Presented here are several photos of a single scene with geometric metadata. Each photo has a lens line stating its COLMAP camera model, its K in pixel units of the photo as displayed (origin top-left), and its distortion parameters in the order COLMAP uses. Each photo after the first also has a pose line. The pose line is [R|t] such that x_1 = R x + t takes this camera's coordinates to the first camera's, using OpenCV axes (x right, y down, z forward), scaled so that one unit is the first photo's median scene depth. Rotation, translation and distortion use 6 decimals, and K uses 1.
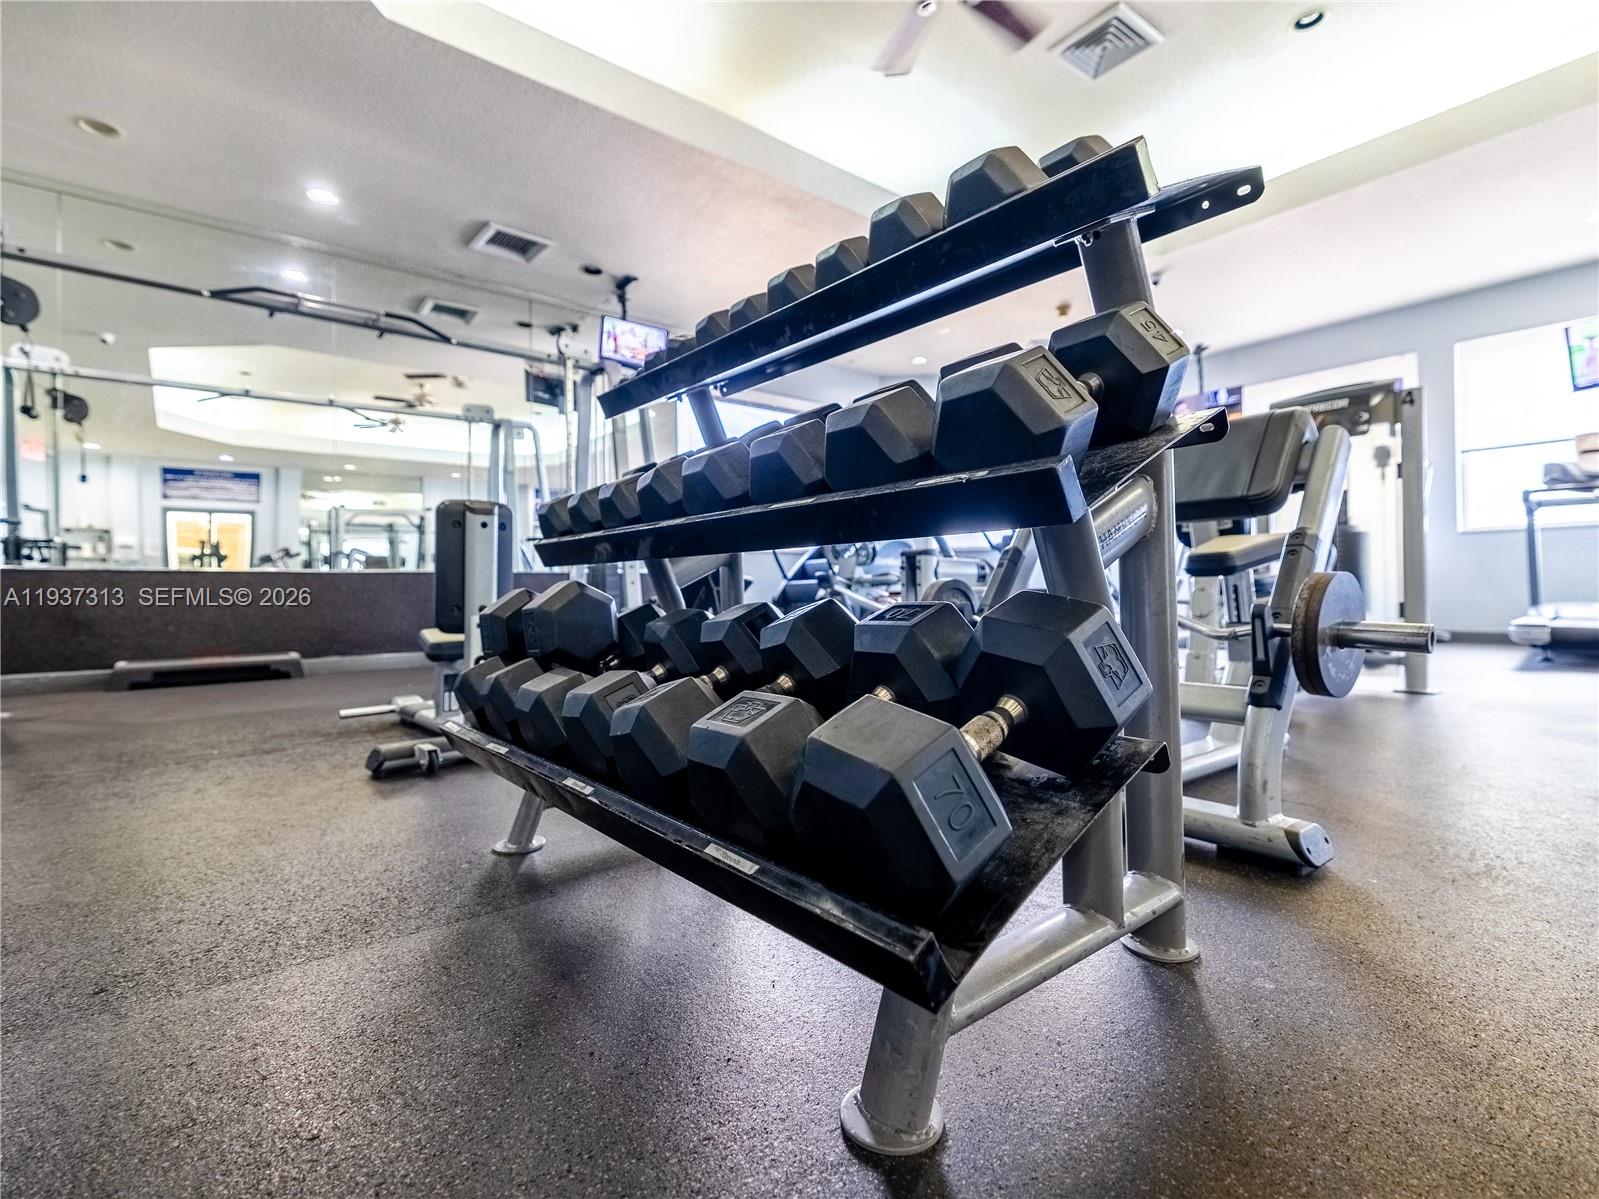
lens RADIAL K [[761.6, 0, 807.7], [0, 761.6, 596.4], [0, 0, 1]] dist [-0.003900, 0.000909]
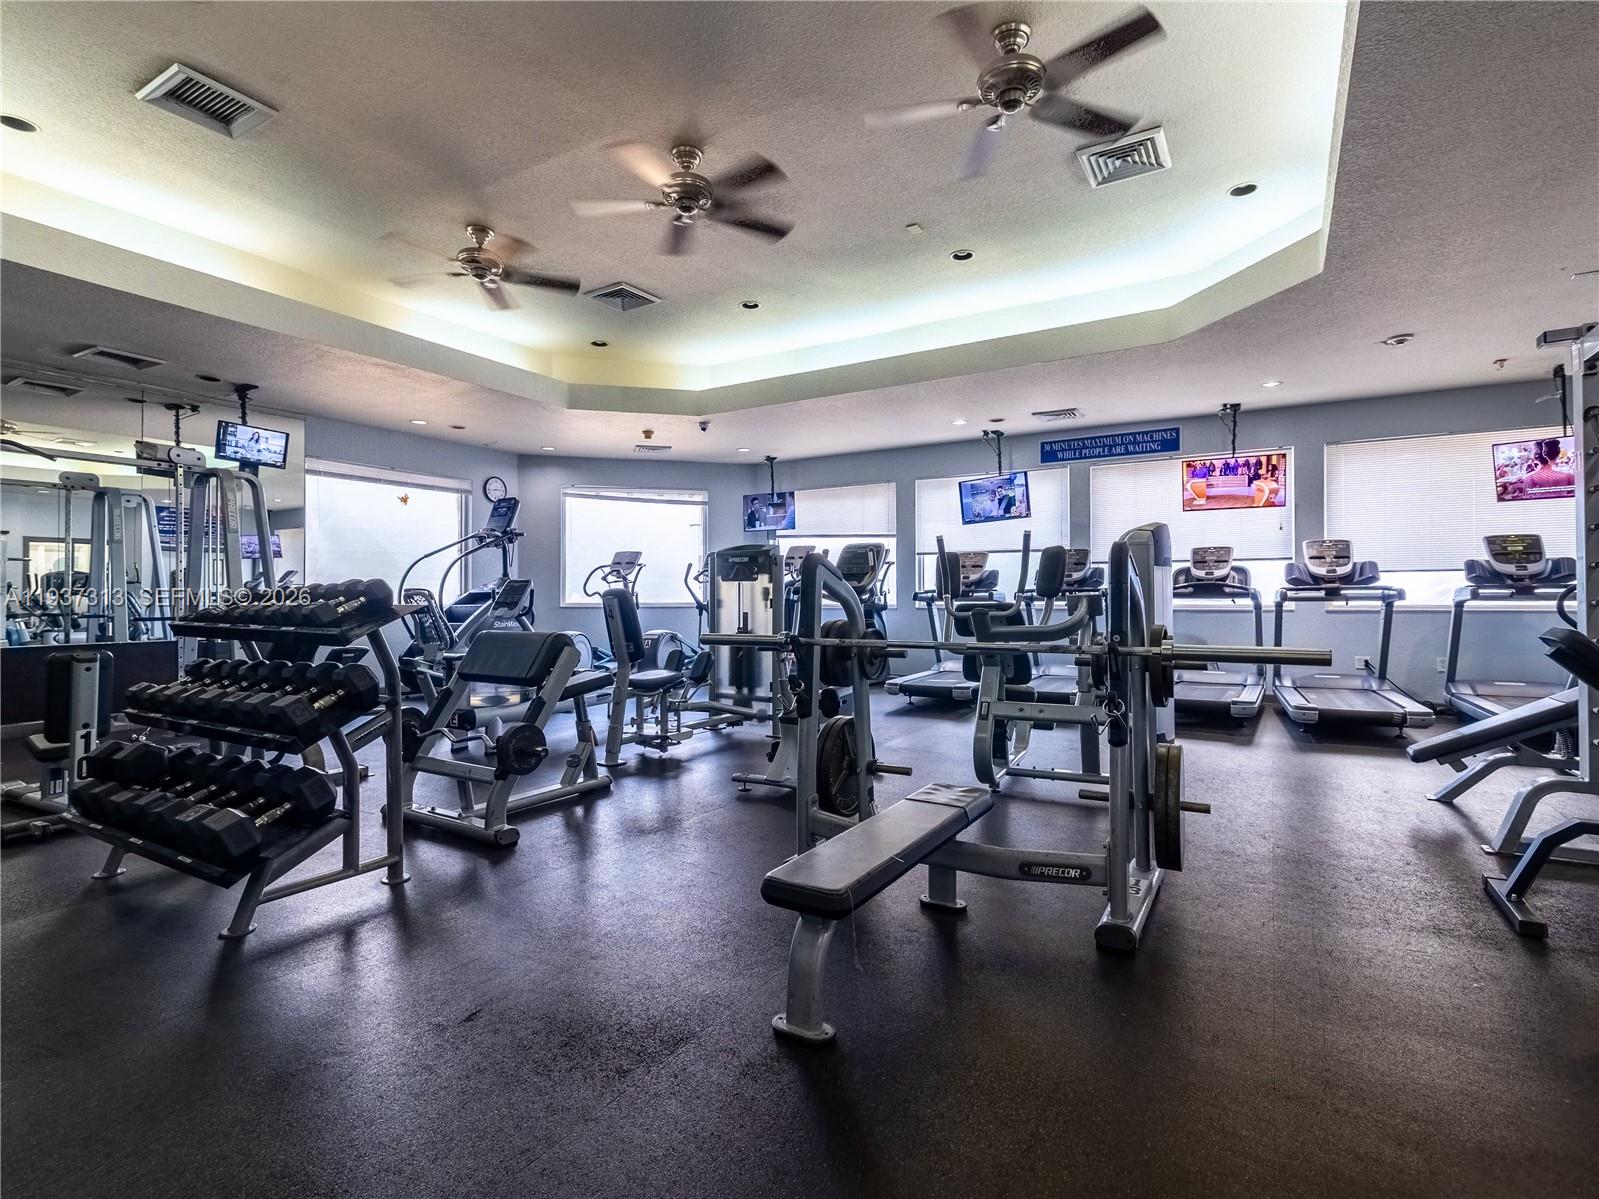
lens RADIAL K [[761.6, 0, 788.8], [0, 761.6, 600.0], [0, 0, 1]] dist [-0.003900, 0.000909]
pose [[0.939253, 0.013600, 0.342955, 0.407815], [-0.008352, 0.999824, -0.016775, -0.249896], [-0.343123, 0.012892, 0.939202, -1.008131]]
